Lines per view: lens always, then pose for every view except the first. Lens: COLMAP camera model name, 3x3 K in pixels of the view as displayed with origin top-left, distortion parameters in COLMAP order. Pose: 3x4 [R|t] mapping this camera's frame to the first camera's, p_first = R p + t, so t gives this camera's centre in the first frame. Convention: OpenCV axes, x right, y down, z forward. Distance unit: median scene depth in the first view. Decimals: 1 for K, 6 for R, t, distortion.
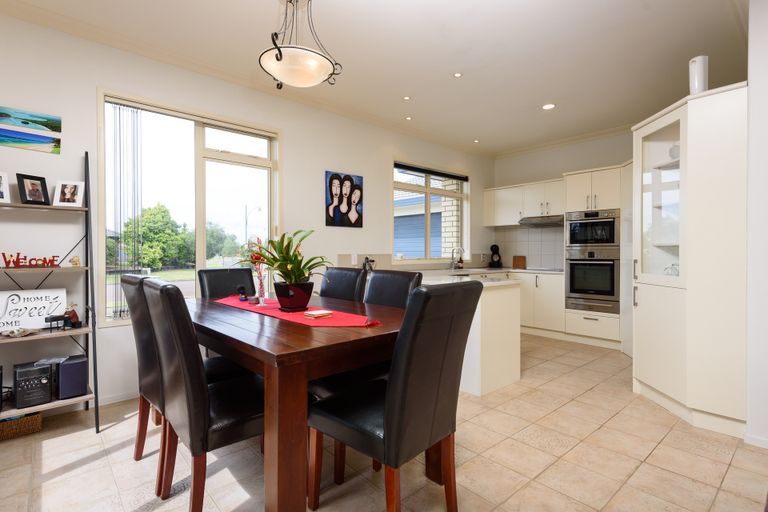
lens RADIAL K [[387.3, 0, 382.6], [0, 387.3, 255.8], [0, 0, 1]] dist [0.012342, -0.001898]
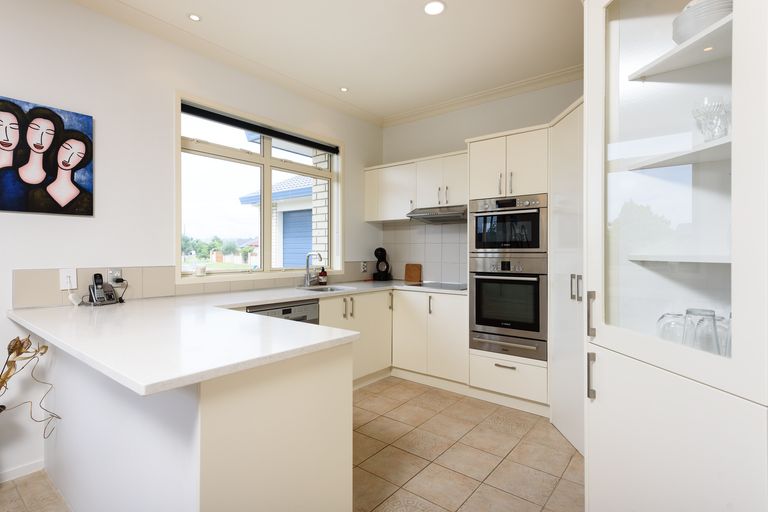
lens RADIAL K [[387.3, 0, 386.8], [0, 387.3, 253.1], [0, 0, 1]] dist [0.012342, -0.001898]
pose [[0.984375, 0.001699, 0.176079, 0.241080], [-0.000565, 0.999979, -0.006489, -0.020394], [-0.176086, 0.006288, 0.984355, 0.422621]]
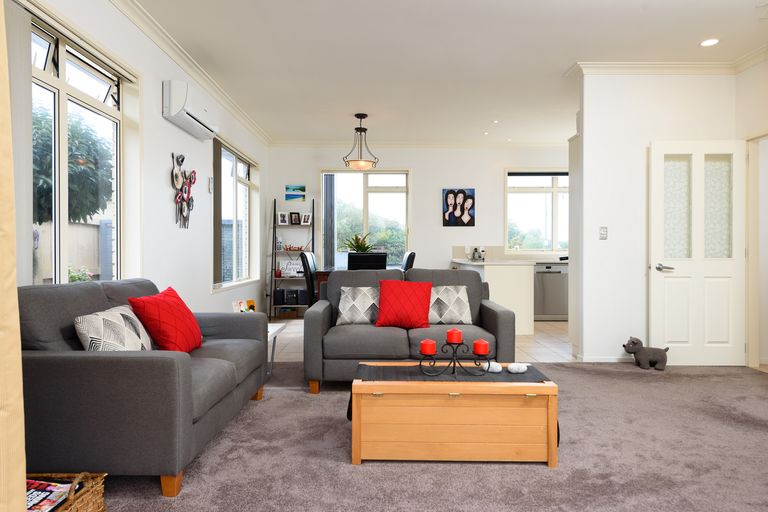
lens RADIAL K [[535.8, 0, 383.1], [0, 535.8, 255.2], [0, 0, 1]] dist [-0.001207, -0.000185]
pose [[0.741109, 0.006453, -0.671354, 0.972996], [-0.005605, 0.999978, 0.003424, 0.024279], [0.671362, 0.001225, 0.741129, -0.608577]]
